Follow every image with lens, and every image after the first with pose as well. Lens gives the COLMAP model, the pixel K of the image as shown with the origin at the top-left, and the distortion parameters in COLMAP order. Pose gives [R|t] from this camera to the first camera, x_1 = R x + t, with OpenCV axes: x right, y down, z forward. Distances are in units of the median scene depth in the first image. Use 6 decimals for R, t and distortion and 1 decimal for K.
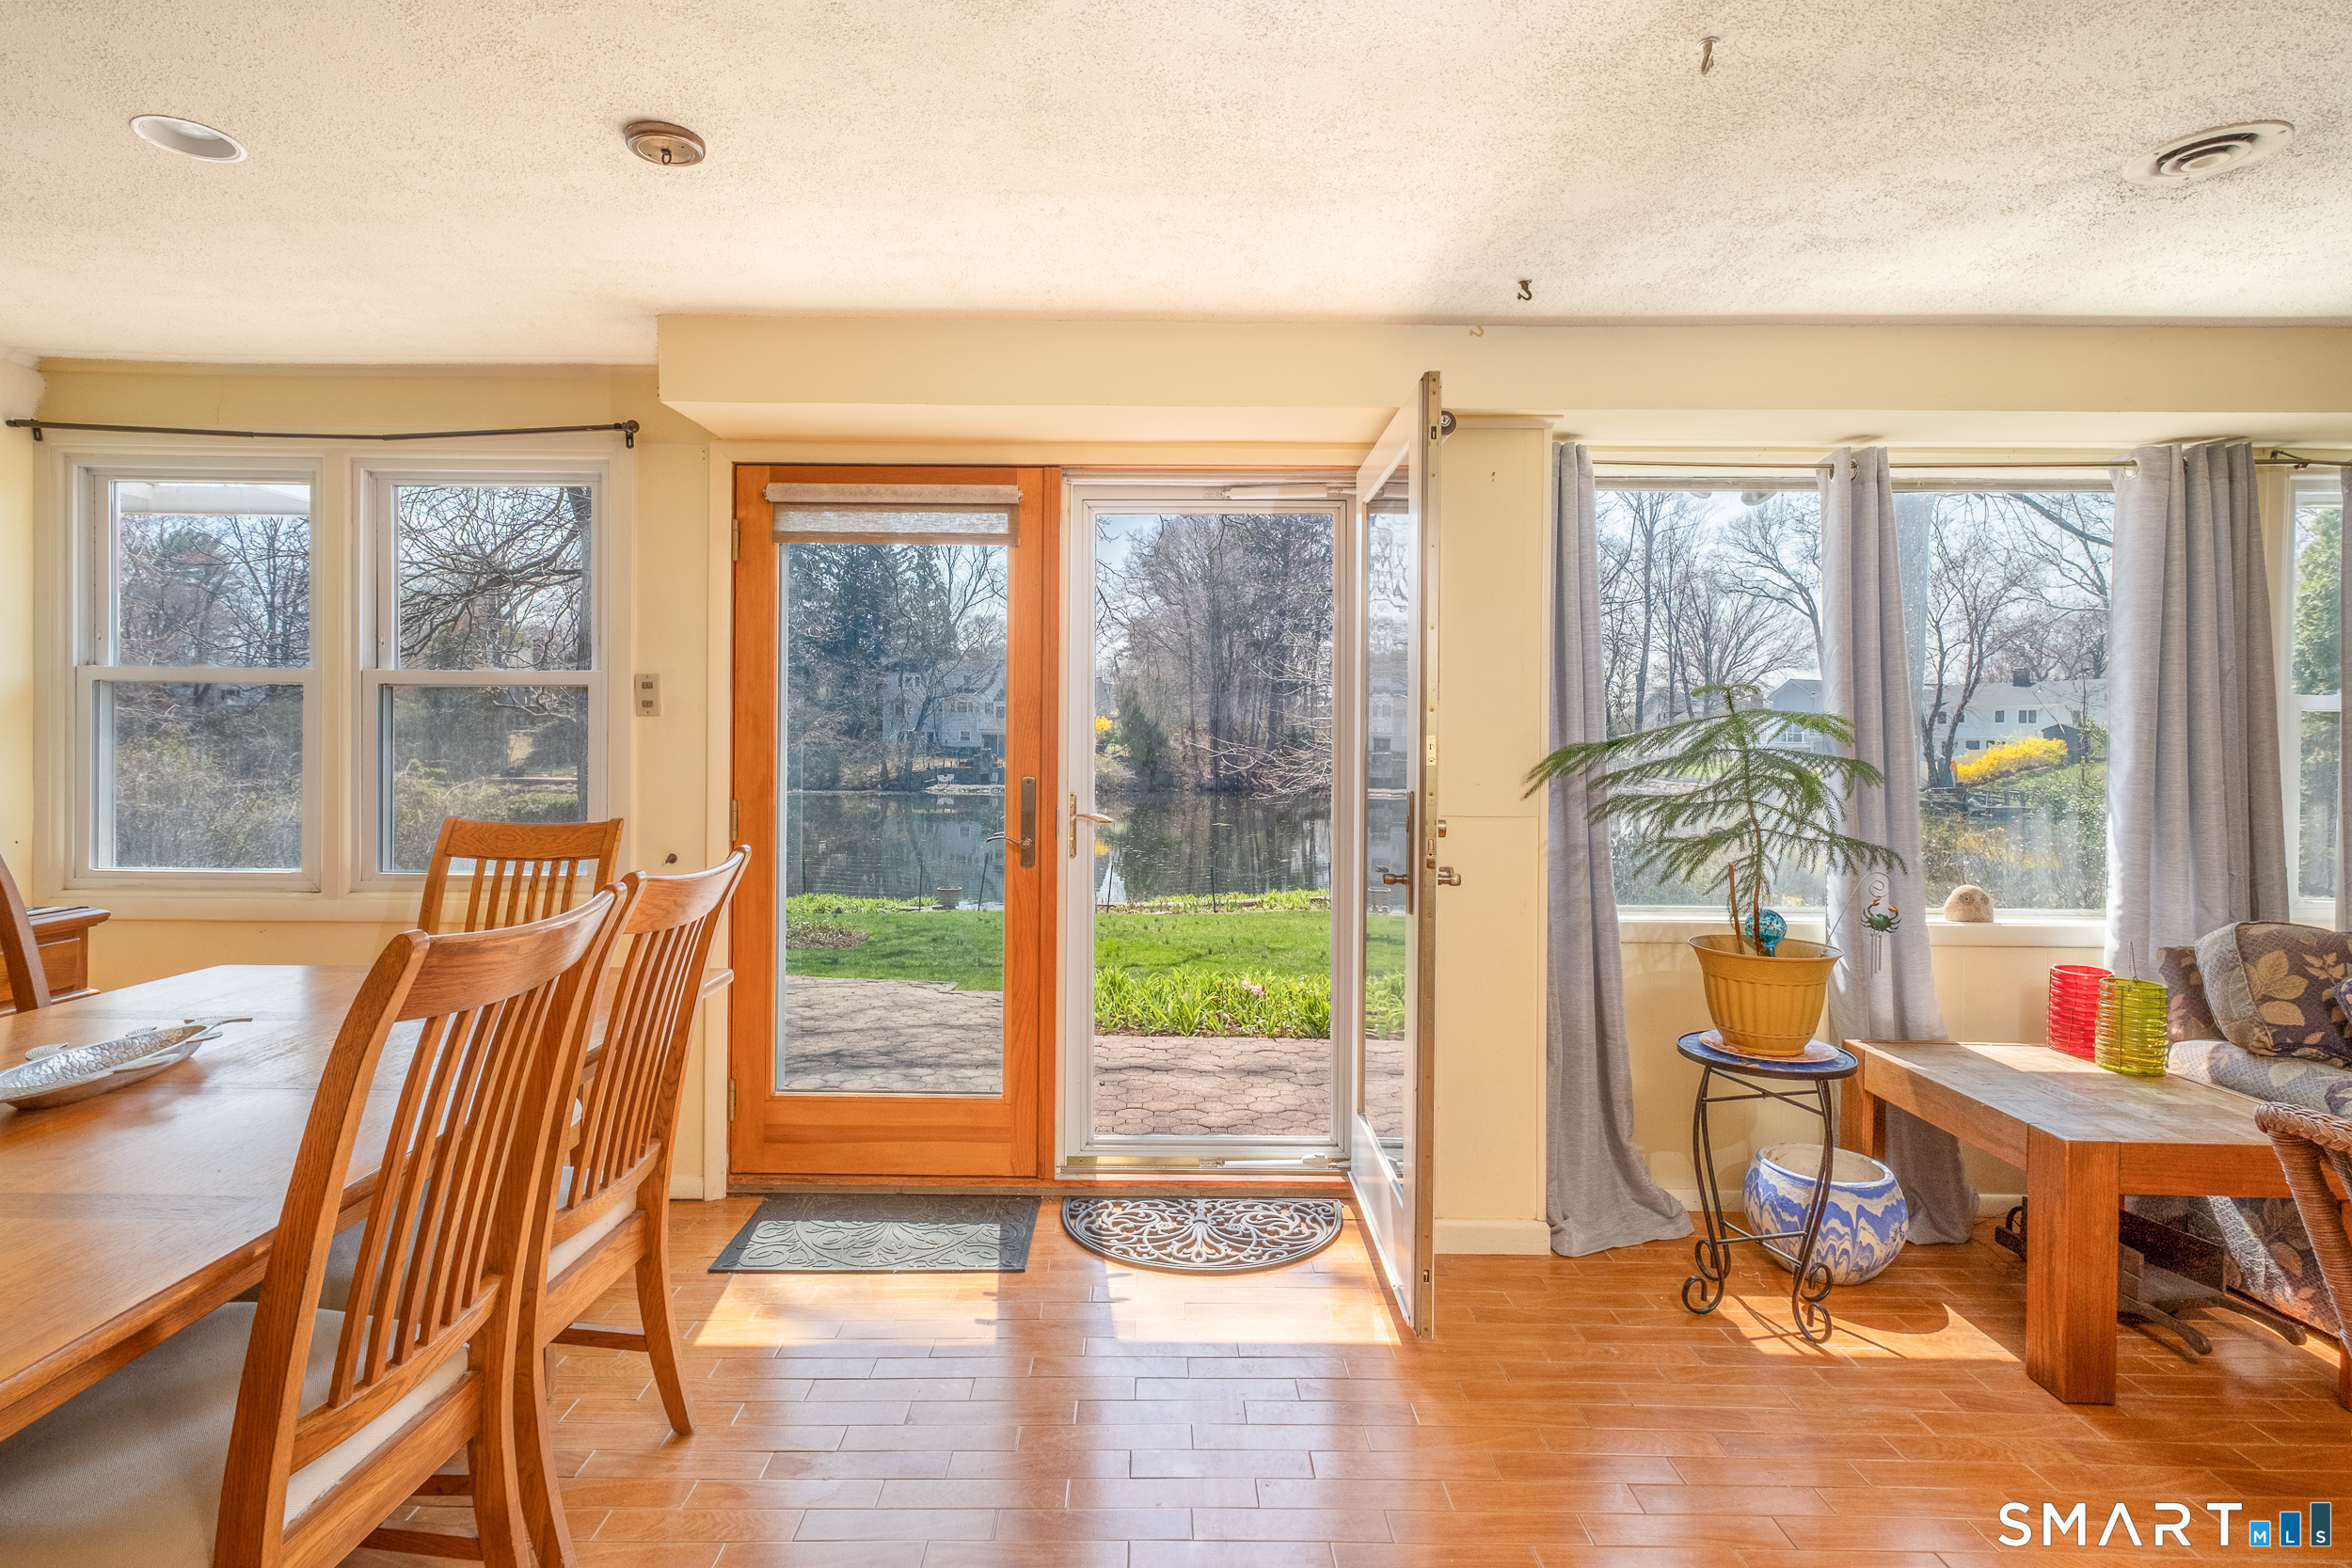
lens RADIAL K [[1151.2, 0, 1175.5], [0, 1151.2, 796.9], [0, 0, 1]] dist [0.002764, 0.001271]
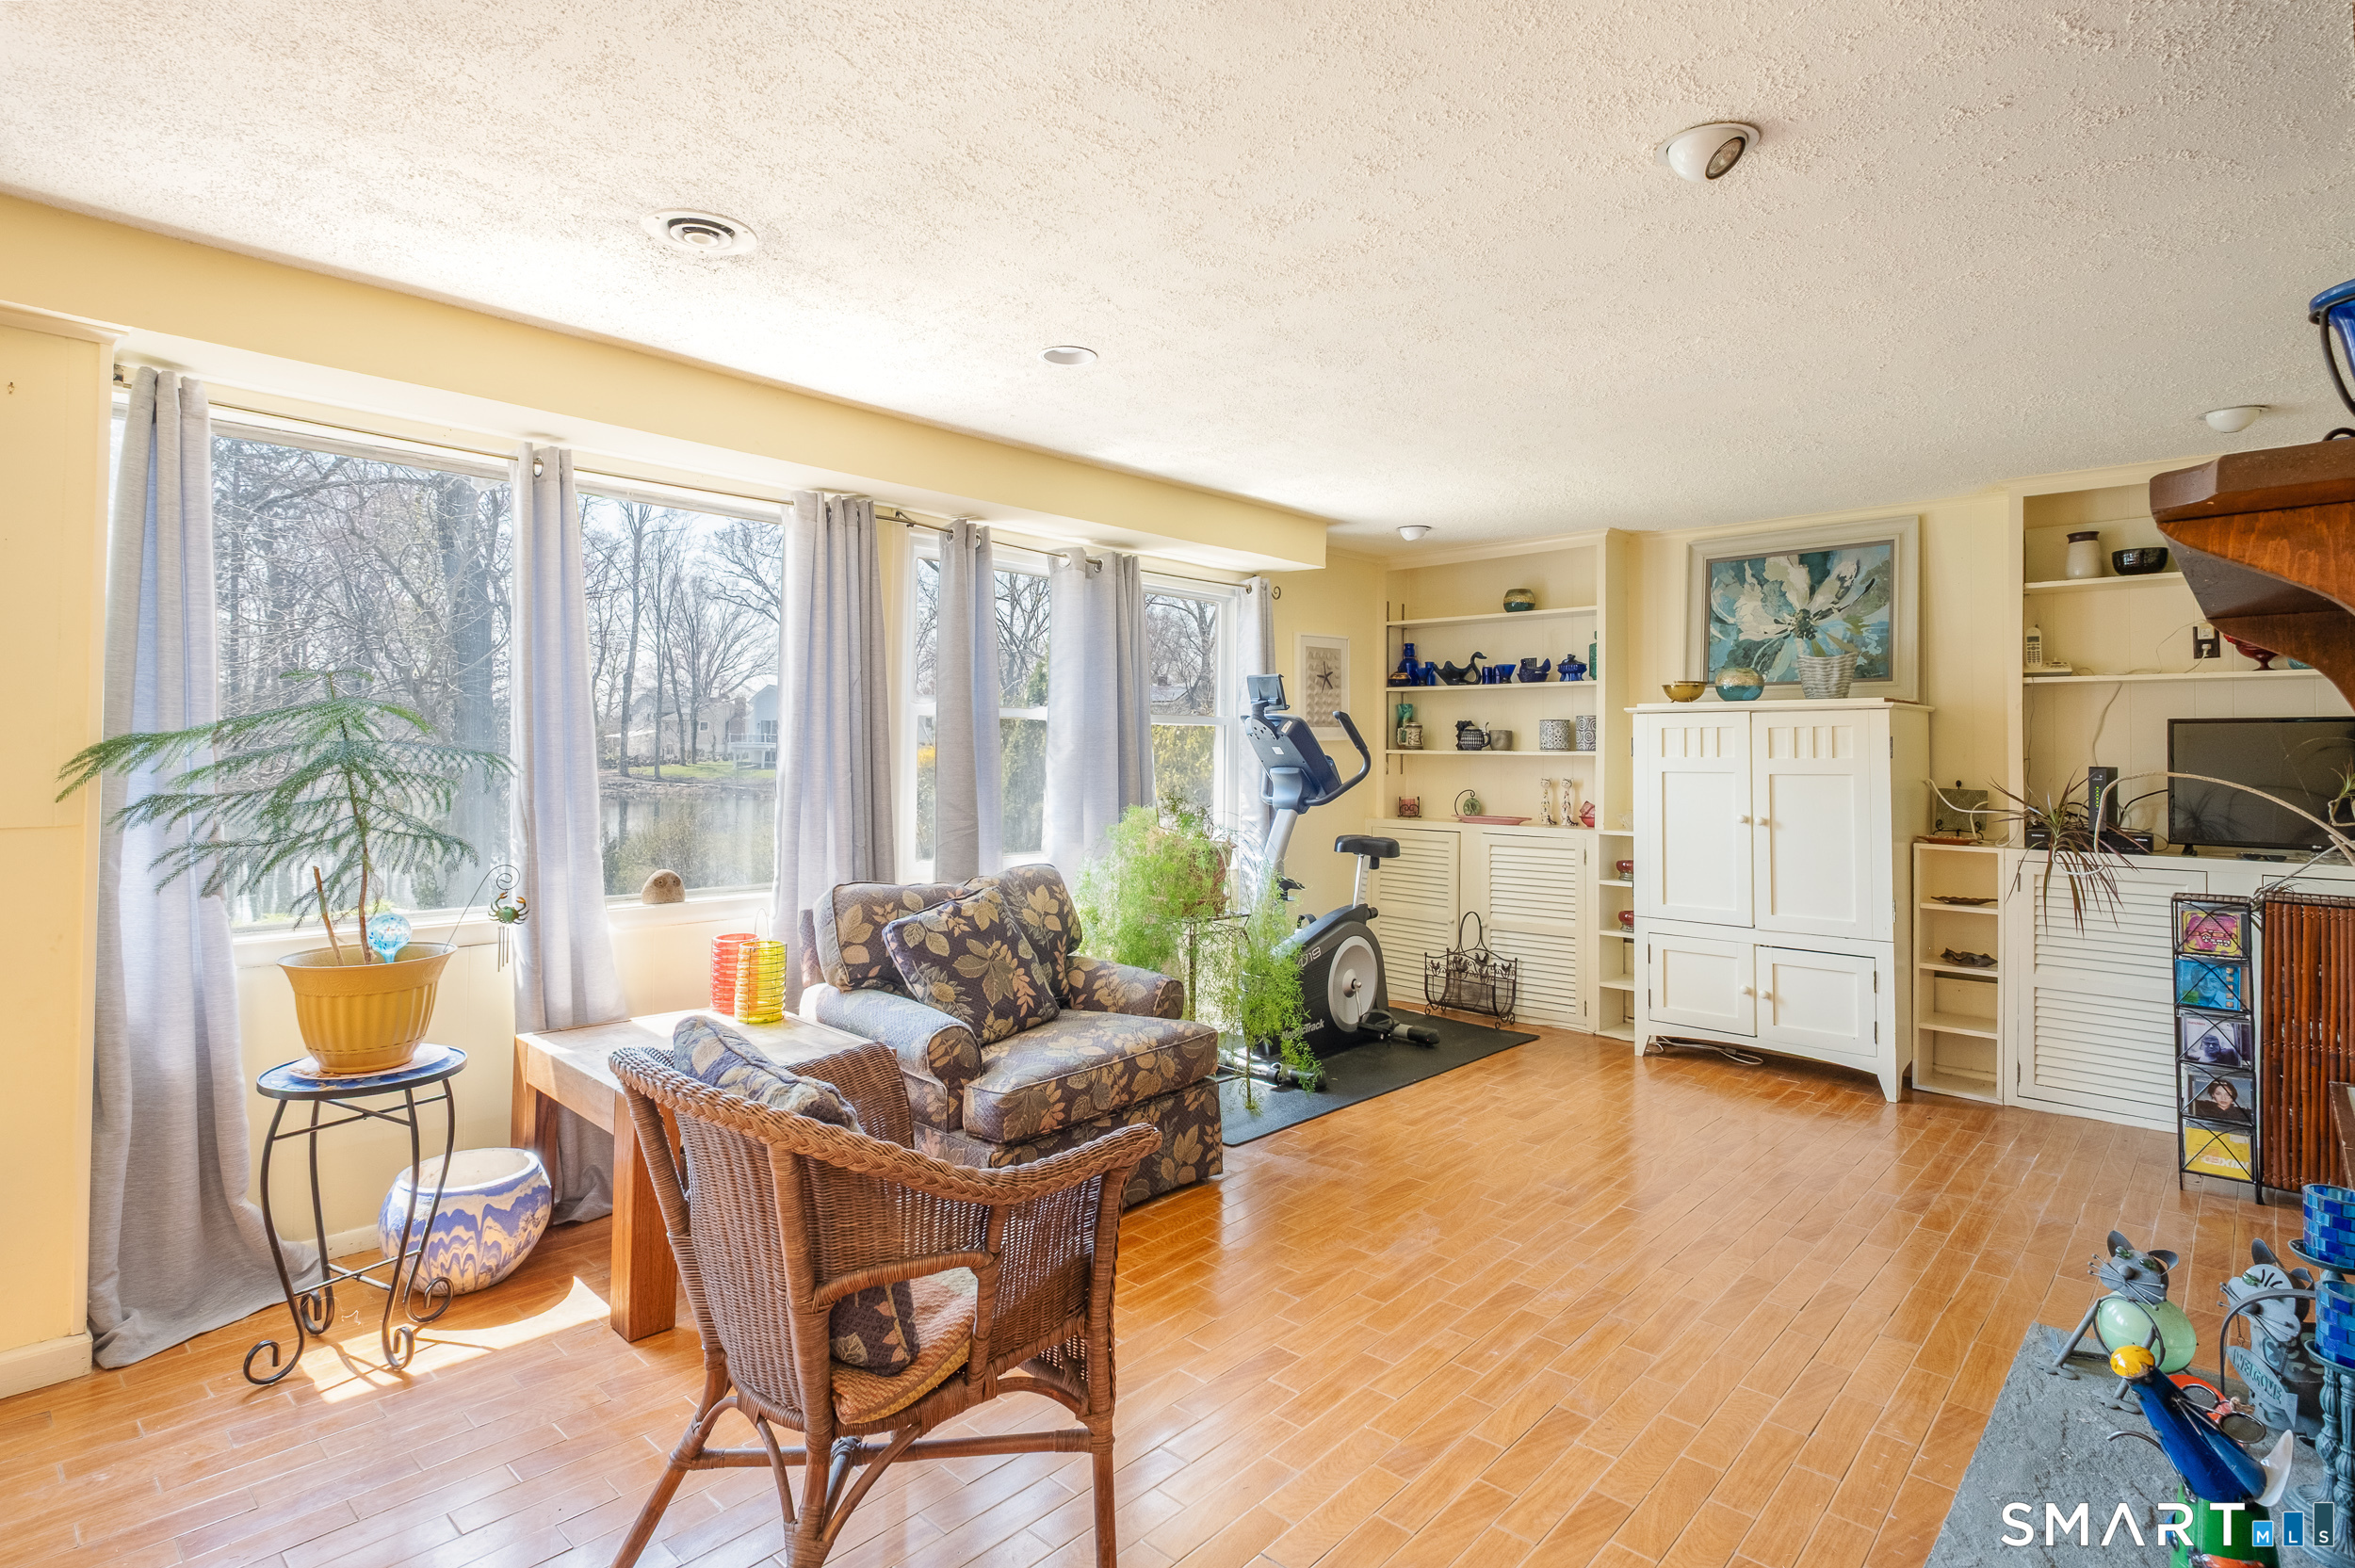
lens RADIAL K [[1137.4, 0, 1177.5], [0, 1137.4, 784.0], [0, 0, 1]] dist [-0.000327, -0.000233]
pose [[0.690479, -0.020524, 0.723061, 0.273893], [0.029096, 0.999576, 0.000589, 0.010488], [-0.722767, 0.020631, 0.690784, -0.093222]]
